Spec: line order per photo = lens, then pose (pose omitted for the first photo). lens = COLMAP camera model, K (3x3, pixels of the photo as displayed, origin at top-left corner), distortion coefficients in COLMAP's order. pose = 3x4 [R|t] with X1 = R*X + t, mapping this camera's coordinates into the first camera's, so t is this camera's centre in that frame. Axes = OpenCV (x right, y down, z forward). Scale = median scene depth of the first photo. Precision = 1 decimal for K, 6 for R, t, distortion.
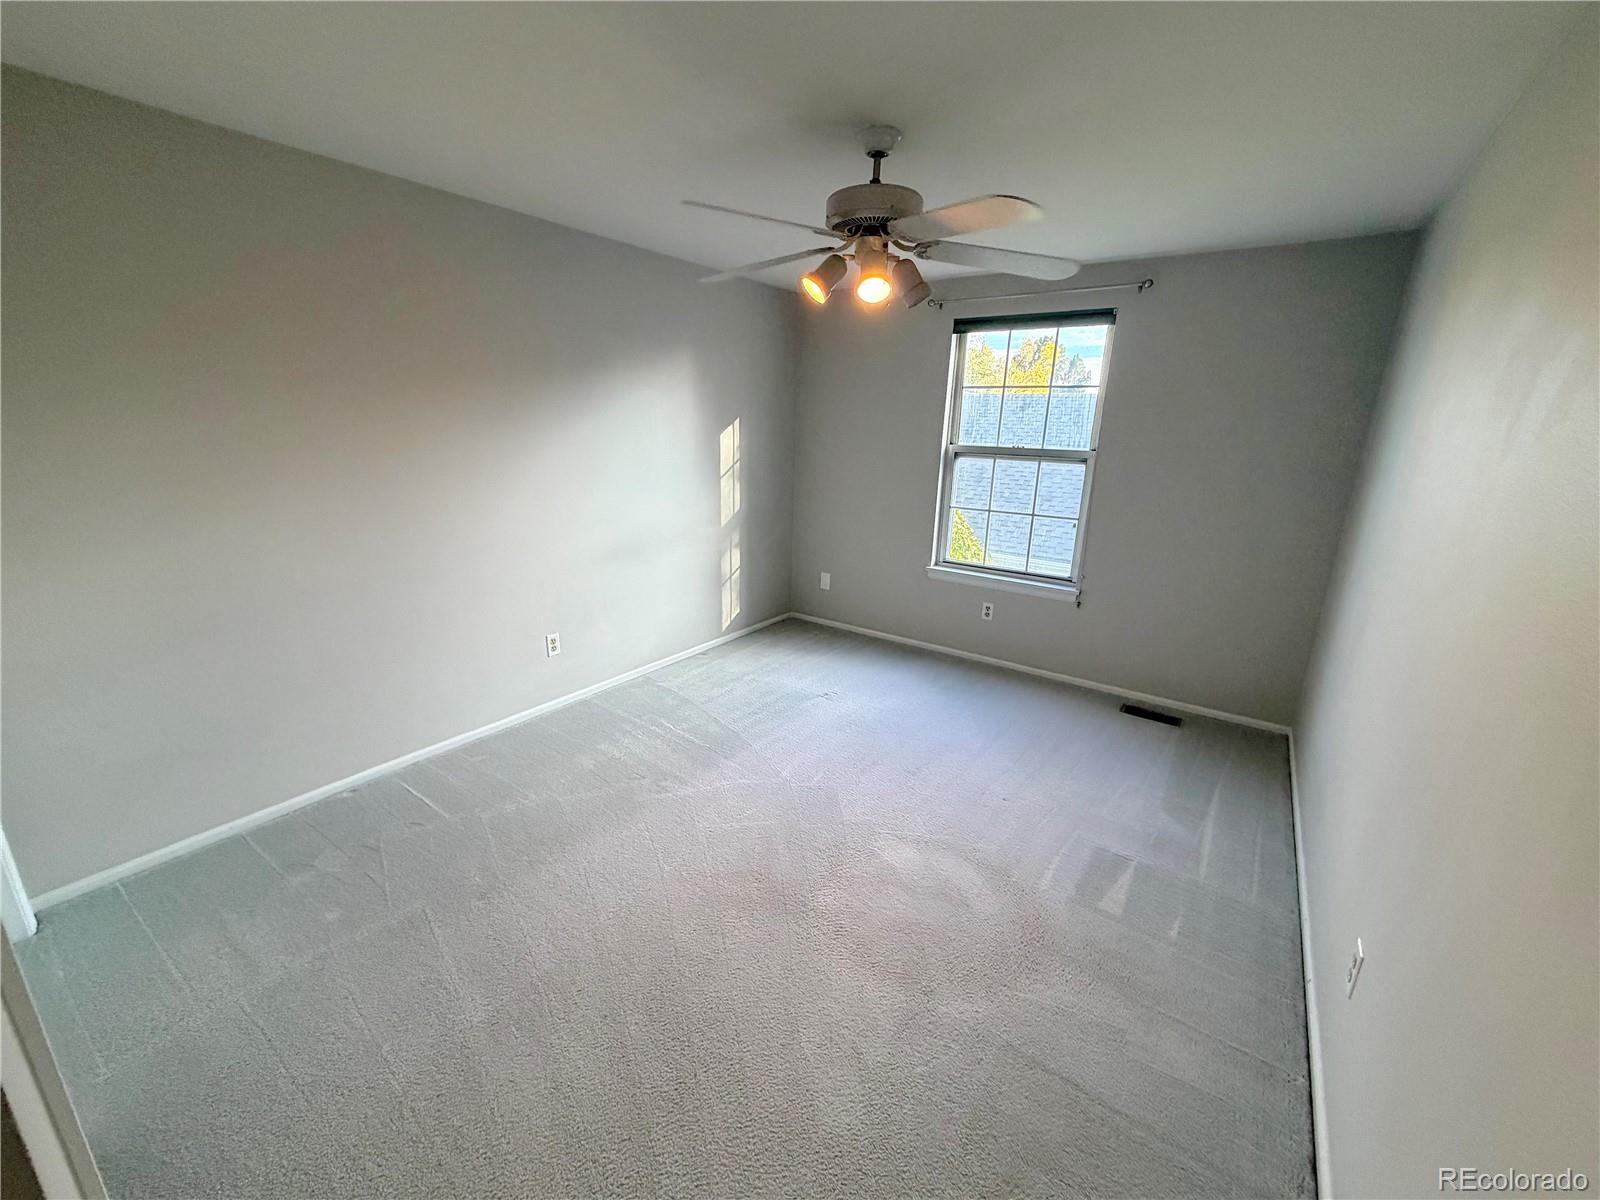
lens RADIAL K [[636.0, 0, 795.8], [0, 636.0, 601.3], [0, 0, 1]] dist [-0.001905, 0.000067]
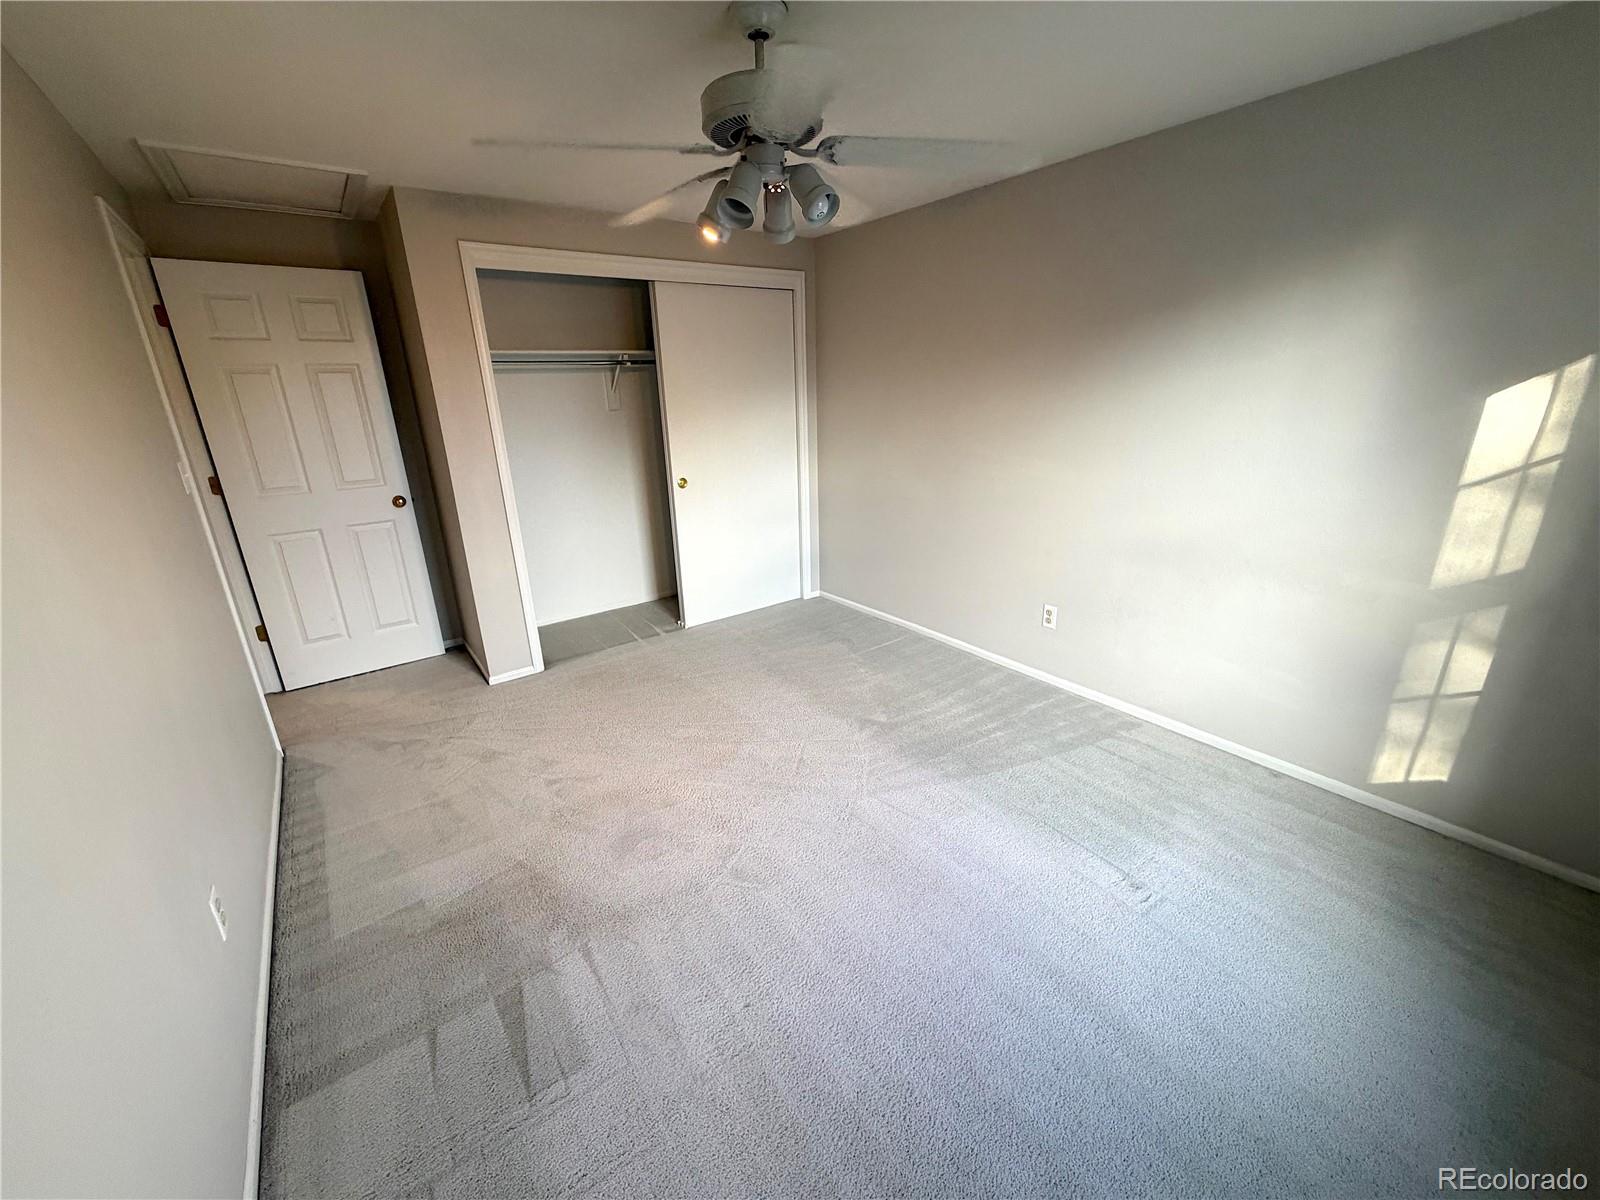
lens RADIAL K [[639.0, 0, 795.3], [0, 639.0, 598.3], [0, 0, 1]] dist [-0.000990, 0.000106]
pose [[-0.322102, 0.279071, -0.904638, 0.489448], [-0.241555, 0.899710, 0.363557, -0.172794], [0.915370, 0.335622, -0.222388, 0.678878]]
